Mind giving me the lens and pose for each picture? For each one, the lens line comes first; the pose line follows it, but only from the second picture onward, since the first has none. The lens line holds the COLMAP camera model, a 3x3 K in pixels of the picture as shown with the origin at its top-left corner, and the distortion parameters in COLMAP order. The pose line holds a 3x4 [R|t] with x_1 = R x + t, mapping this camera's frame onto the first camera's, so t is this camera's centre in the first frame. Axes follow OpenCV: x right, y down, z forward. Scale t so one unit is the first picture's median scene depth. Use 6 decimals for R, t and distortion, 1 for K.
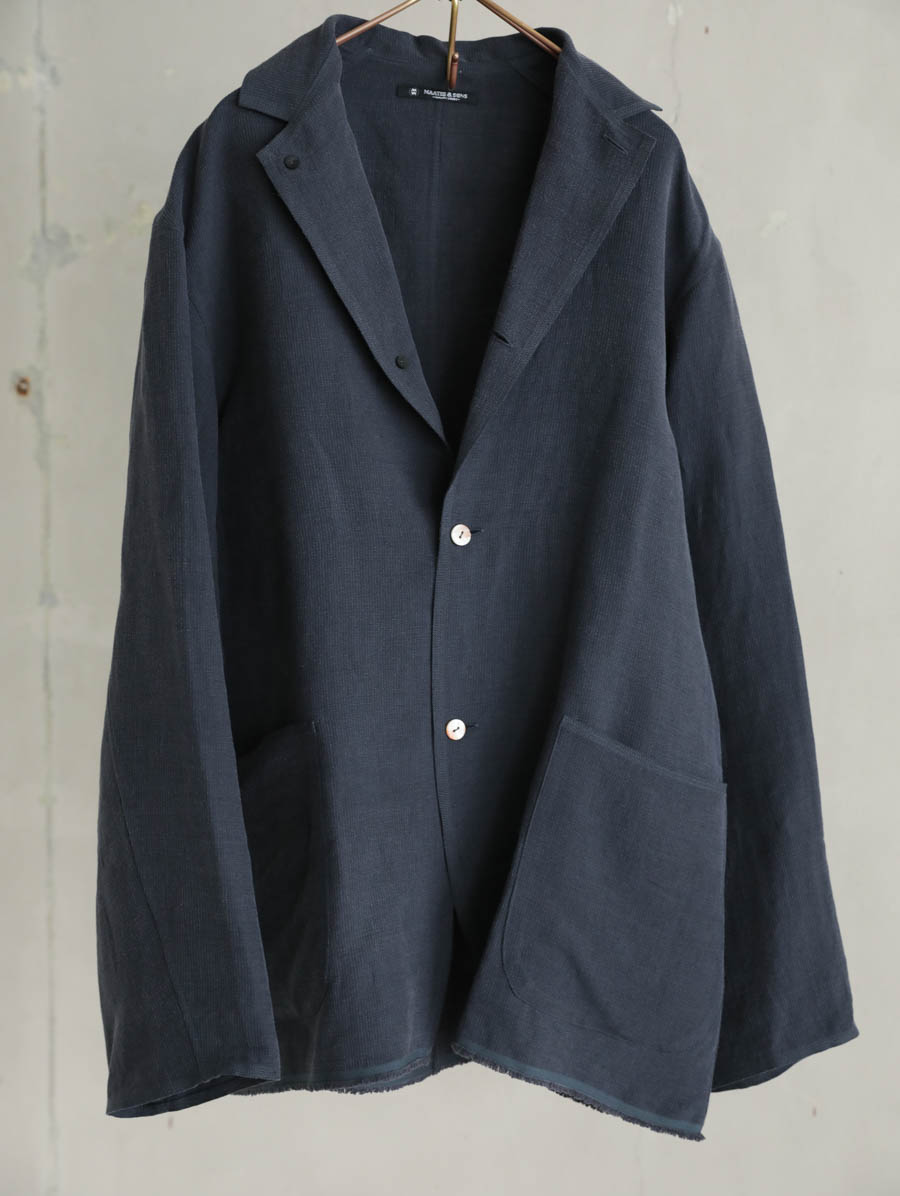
lens RADIAL K [[1651.1, 0, 450.0], [0, 1651.1, 598.0], [0, 0, 1]] dist [0.007762, -0.014229]
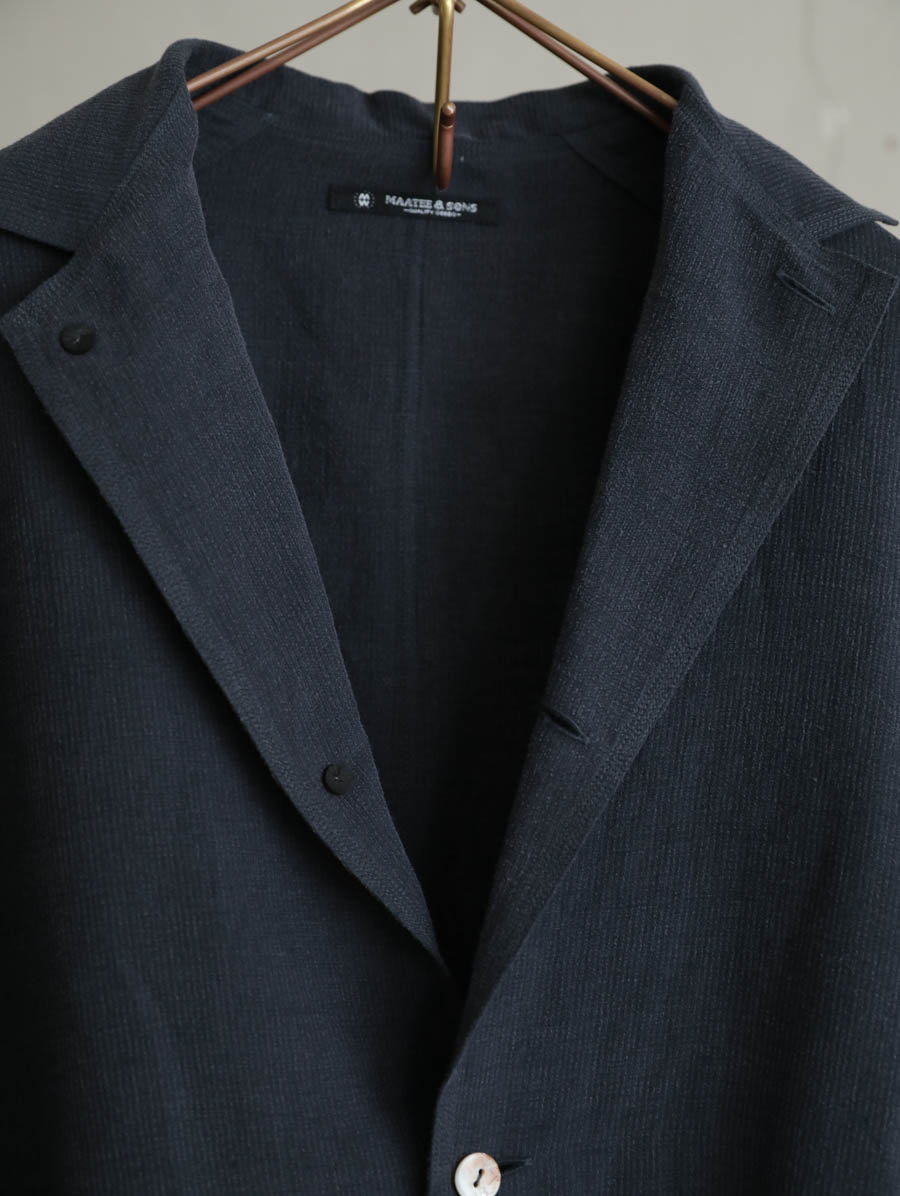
lens RADIAL K [[1651.1, 0, 450.0], [0, 1651.1, 598.0], [0, 0, 1]] dist [0.007762, -0.014229]
pose [[0.999746, -0.015542, -0.016313, 0.008956], [0.012906, 0.988479, -0.150808, -0.124483], [0.018469, 0.150559, 0.988428, 0.561385]]
